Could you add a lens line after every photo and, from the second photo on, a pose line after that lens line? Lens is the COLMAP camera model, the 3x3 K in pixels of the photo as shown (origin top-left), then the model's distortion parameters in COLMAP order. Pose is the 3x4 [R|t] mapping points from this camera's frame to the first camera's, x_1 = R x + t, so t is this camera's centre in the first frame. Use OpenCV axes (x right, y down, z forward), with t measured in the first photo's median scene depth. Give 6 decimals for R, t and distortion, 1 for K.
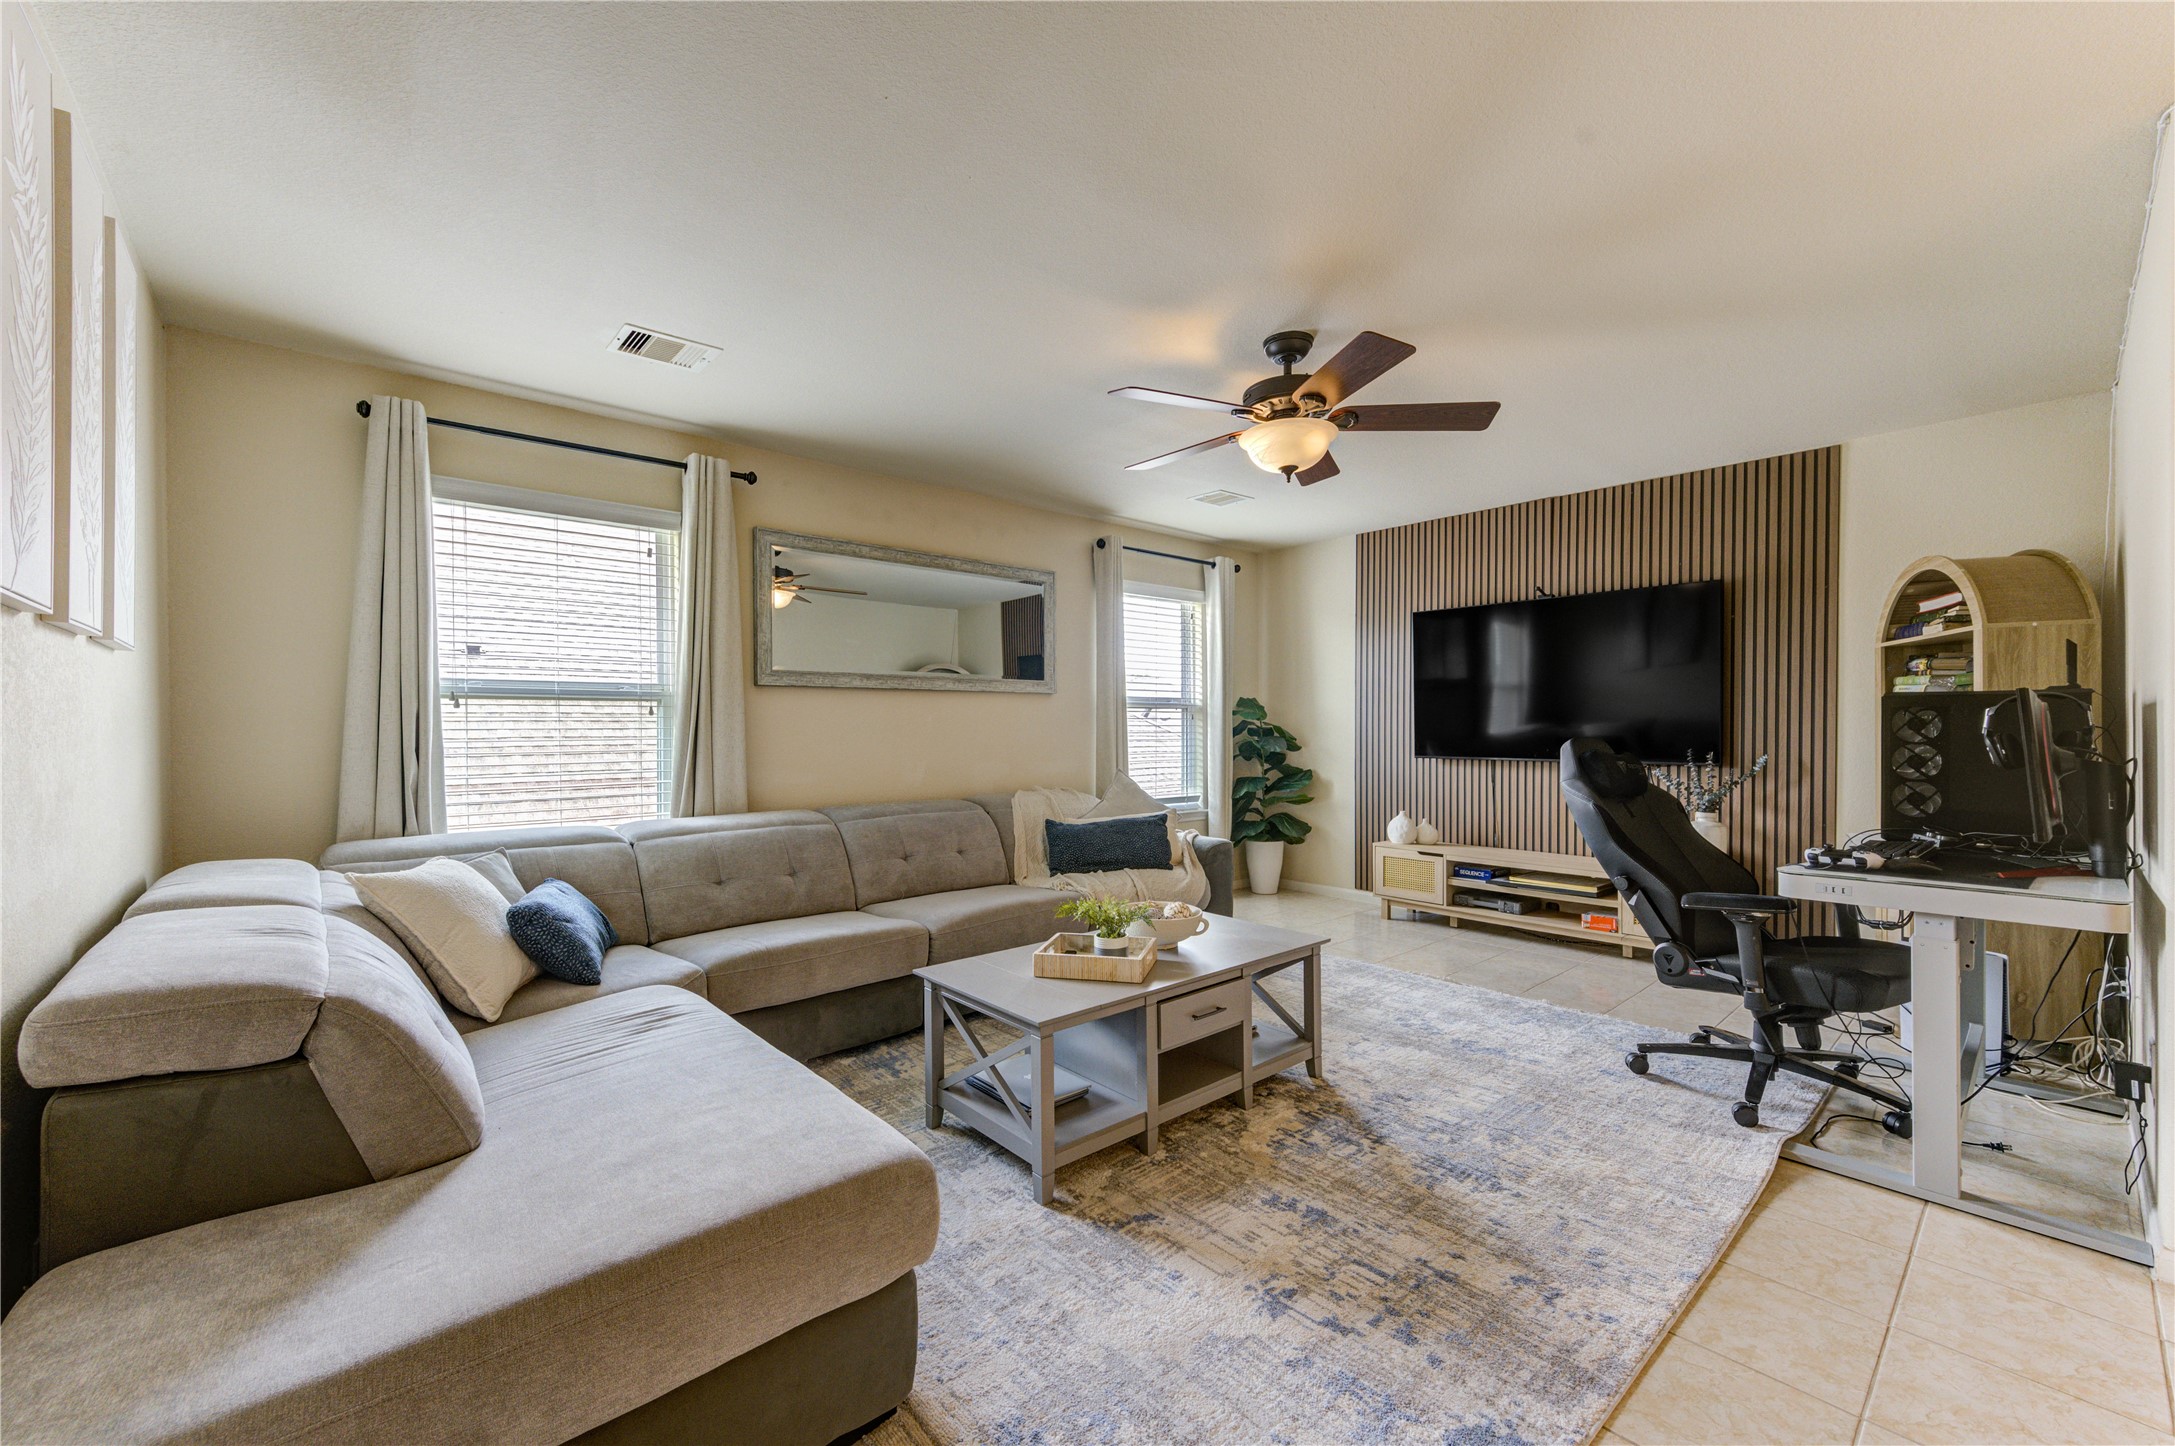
lens RADIAL K [[845.8, 0, 1090.1], [0, 845.8, 731.9], [0, 0, 1]] dist [0.004276, -0.001921]
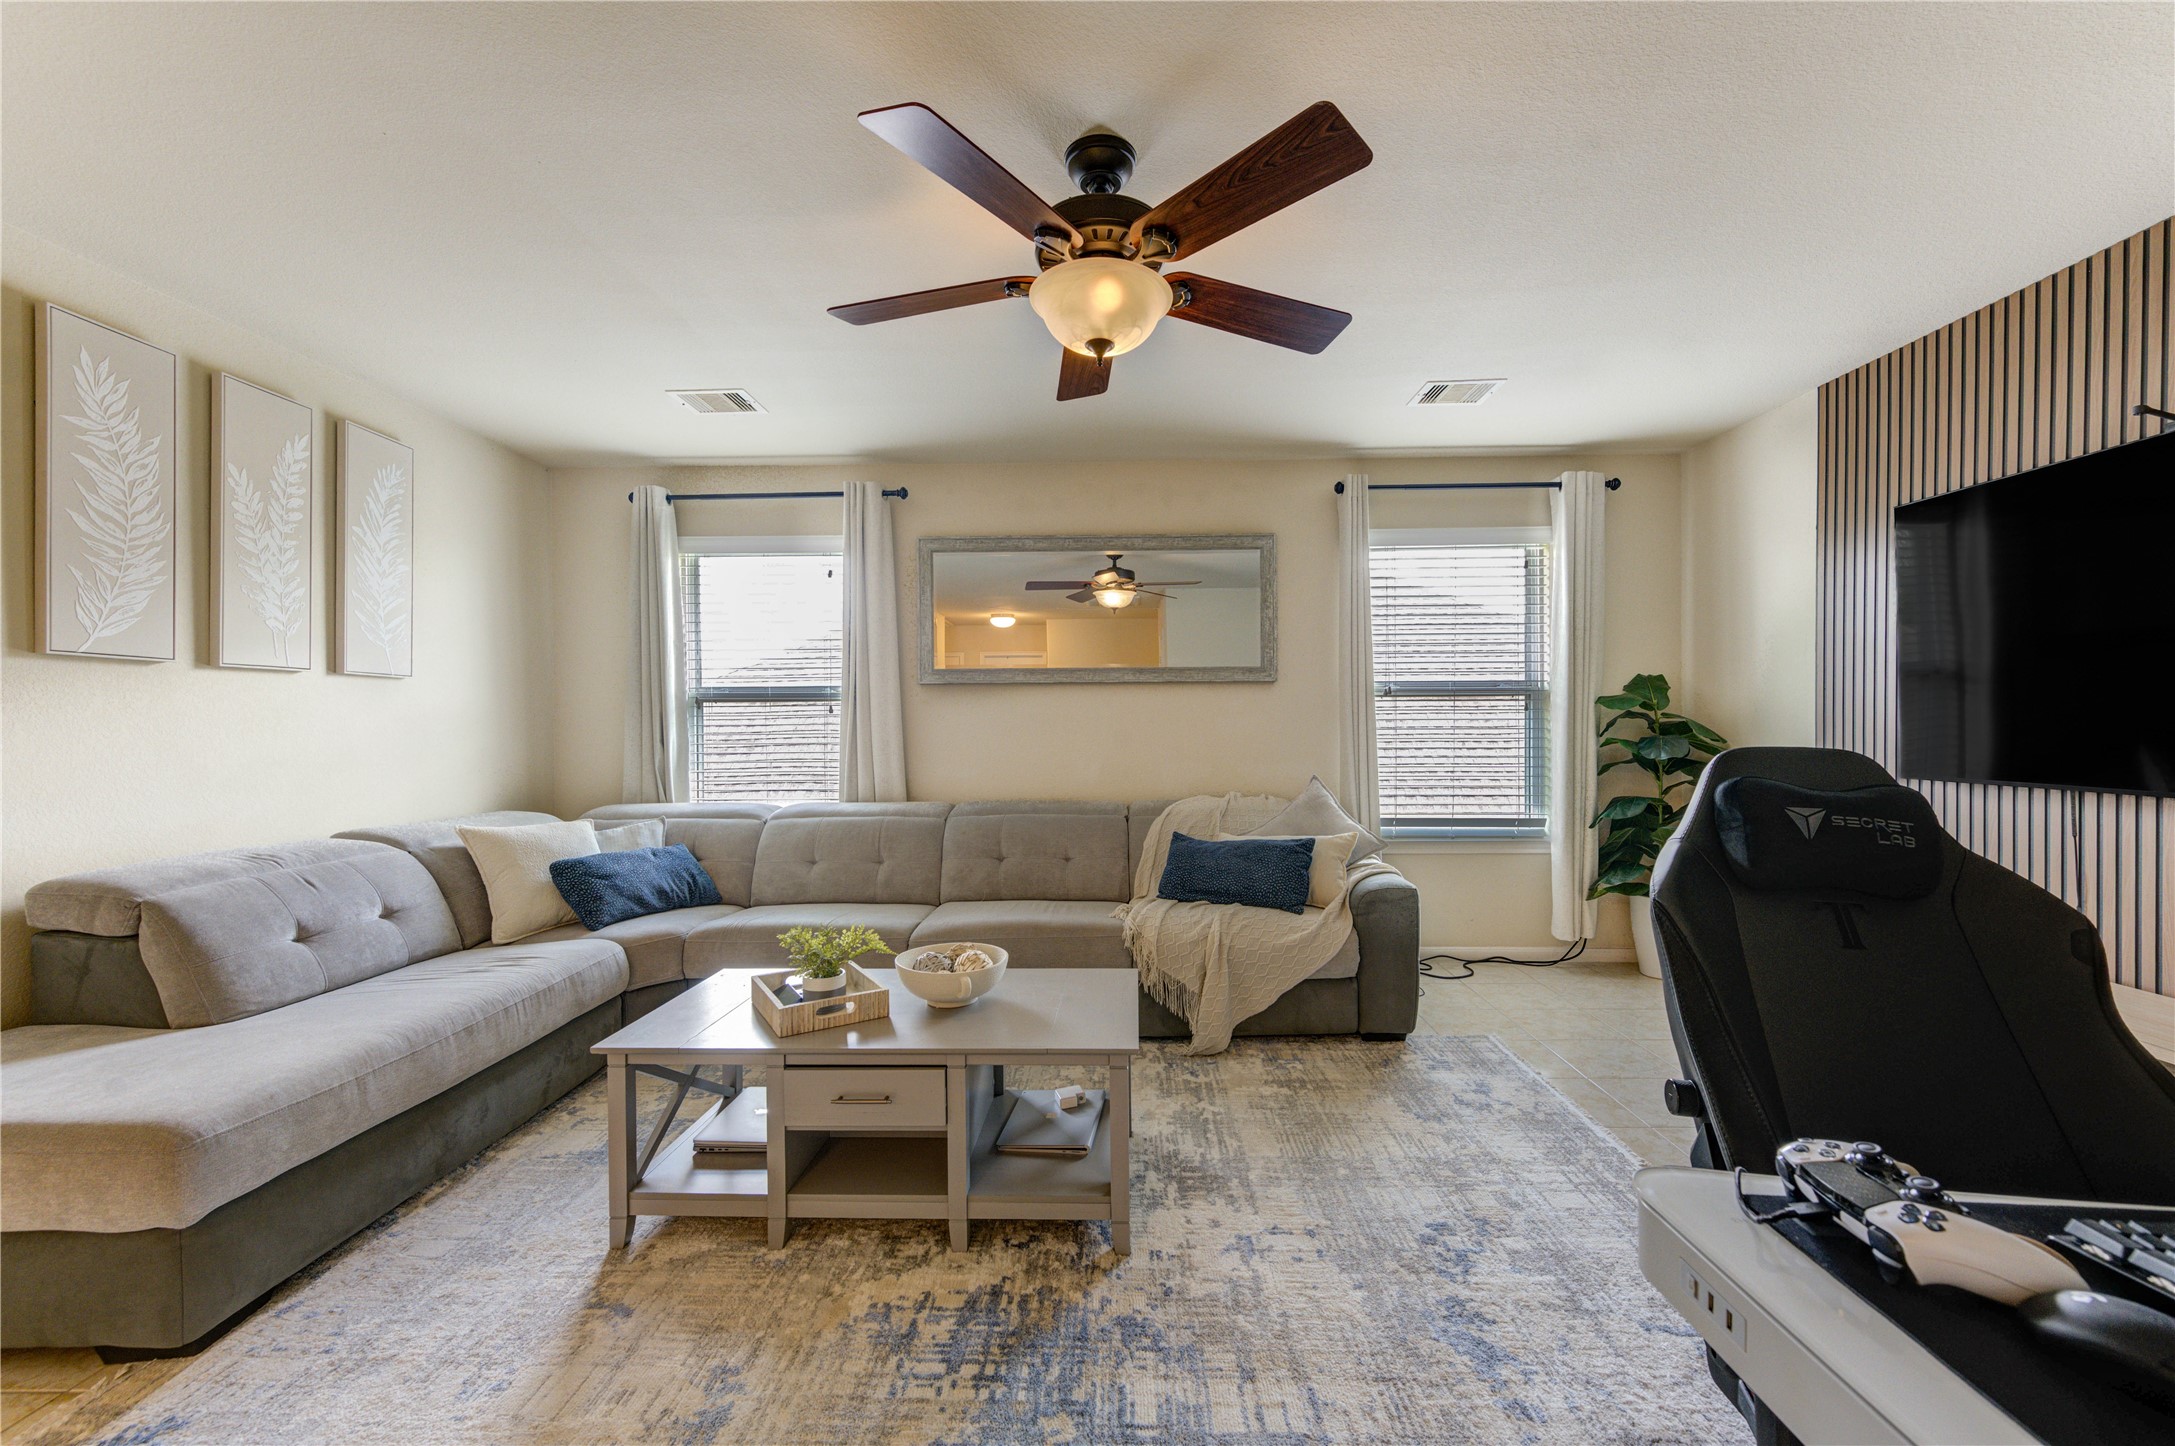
lens RADIAL K [[845.8, 0, 1116.8], [0, 845.8, 730.9], [0, 0, 1]] dist [0.004276, -0.001921]
pose [[0.742465, 0.005477, -0.669863, 0.581202], [-0.001159, 0.999976, 0.006891, -0.004262], [0.669884, -0.004340, 0.742453, 0.415975]]
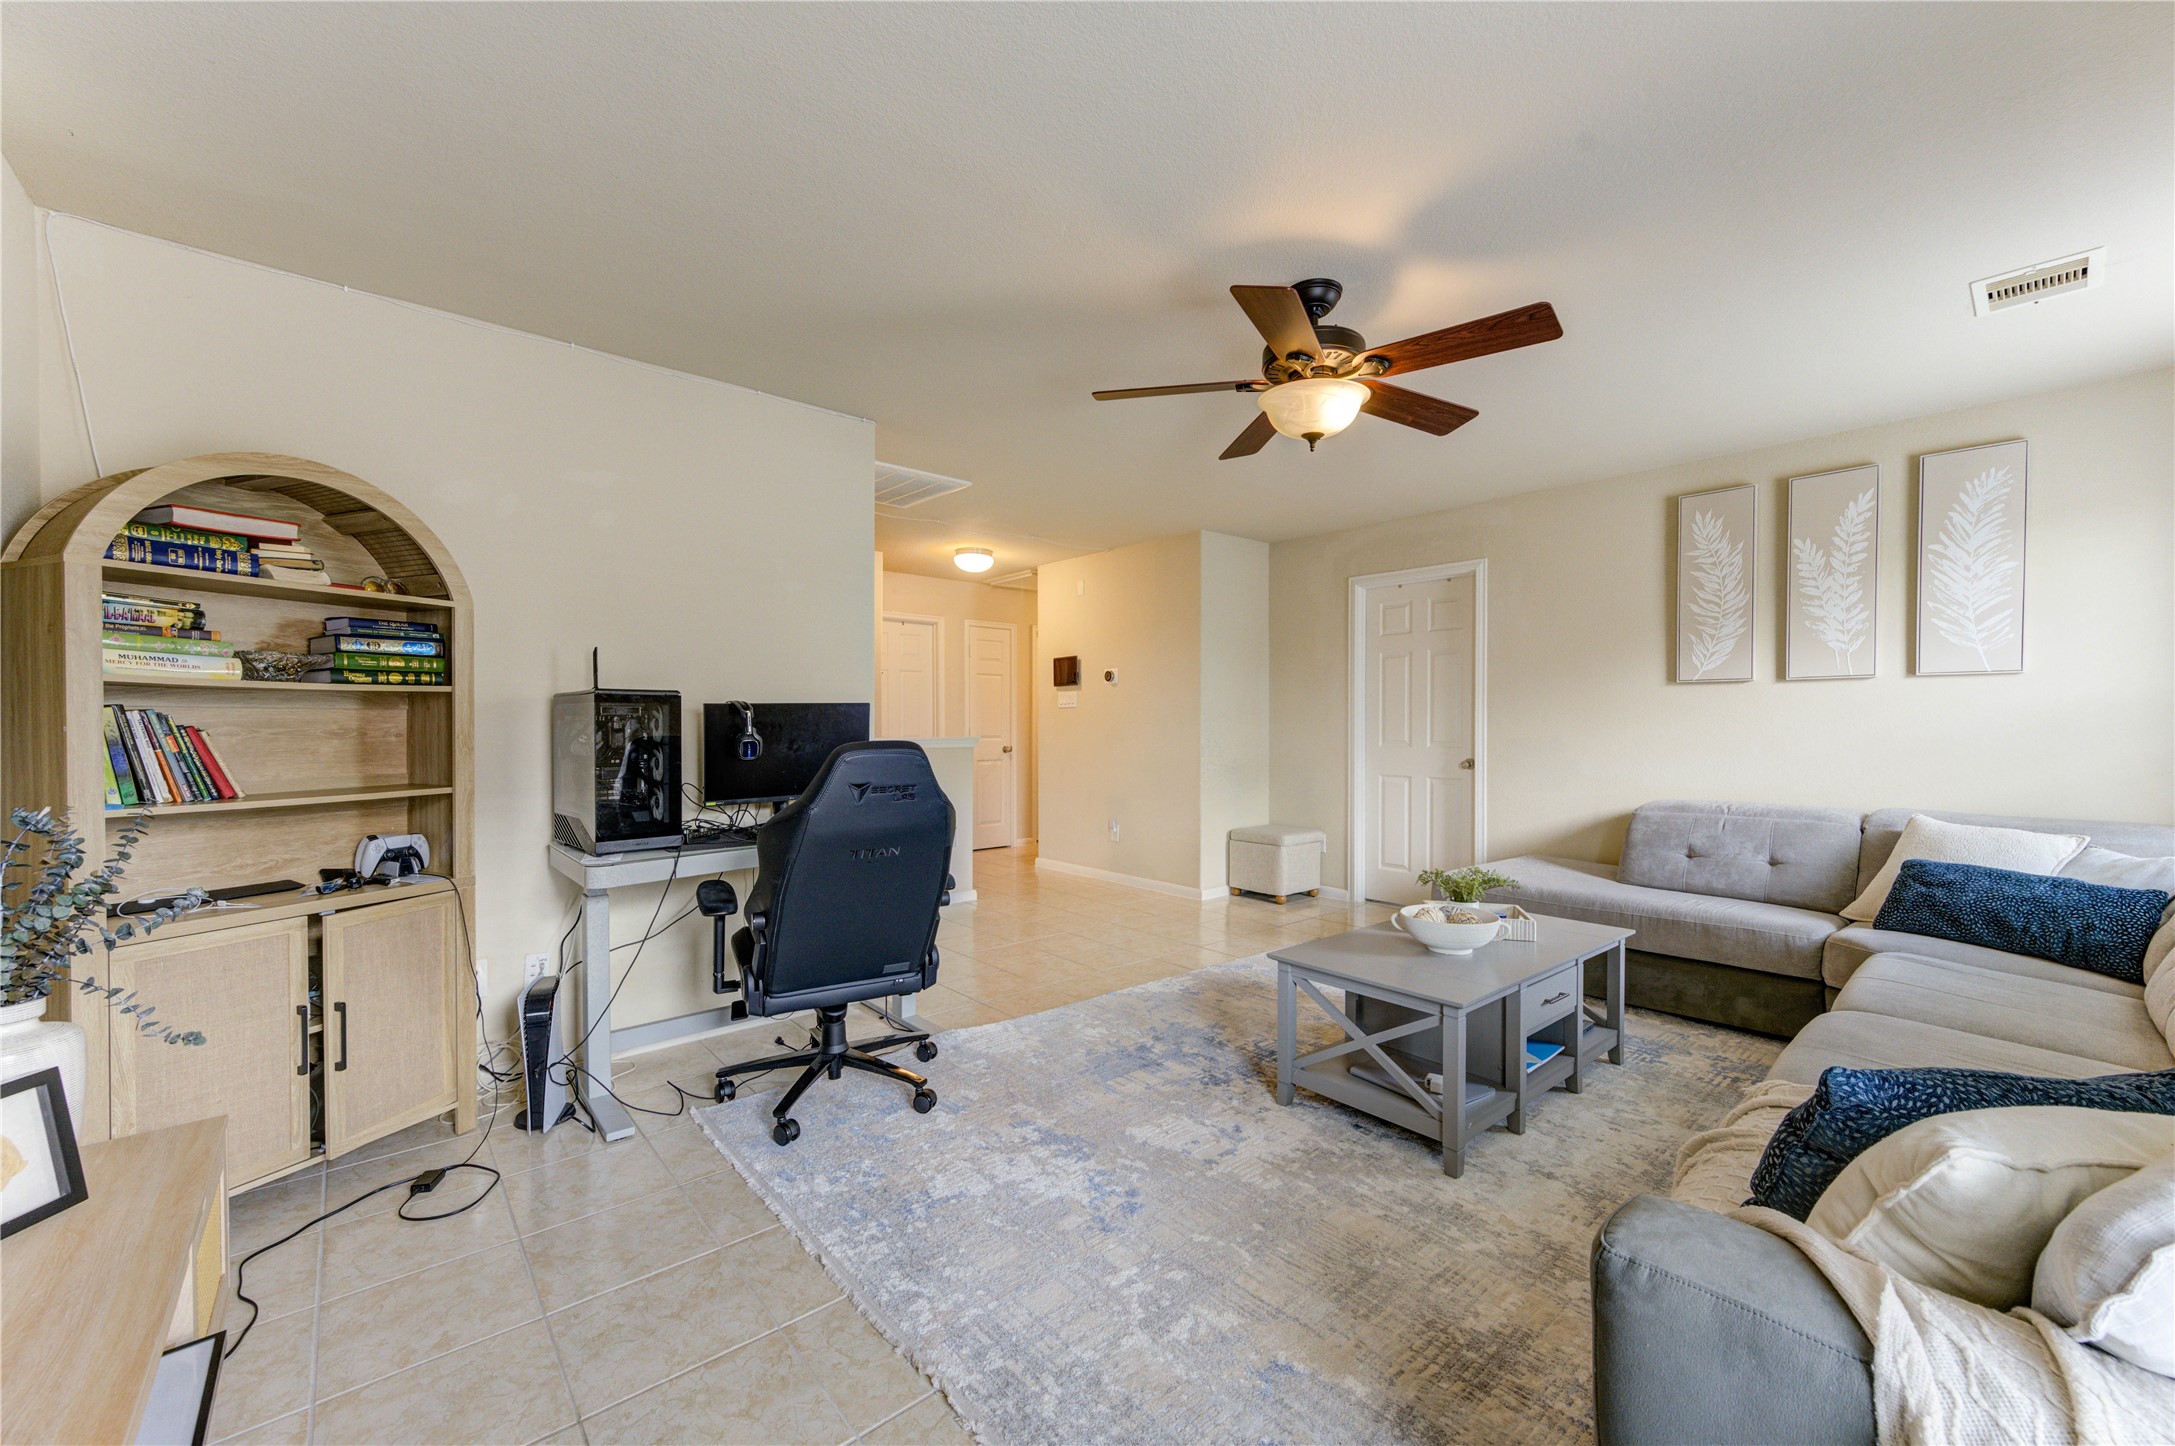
lens RADIAL K [[845.8, 0, 1091.2], [0, 845.8, 726.6], [0, 0, 1]] dist [0.004276, -0.001921]
pose [[-0.999982, 0.005180, 0.003093, 0.387847], [0.005207, 0.999948, 0.008818, -0.009125], [-0.003047, 0.008834, -0.999956, 1.576212]]
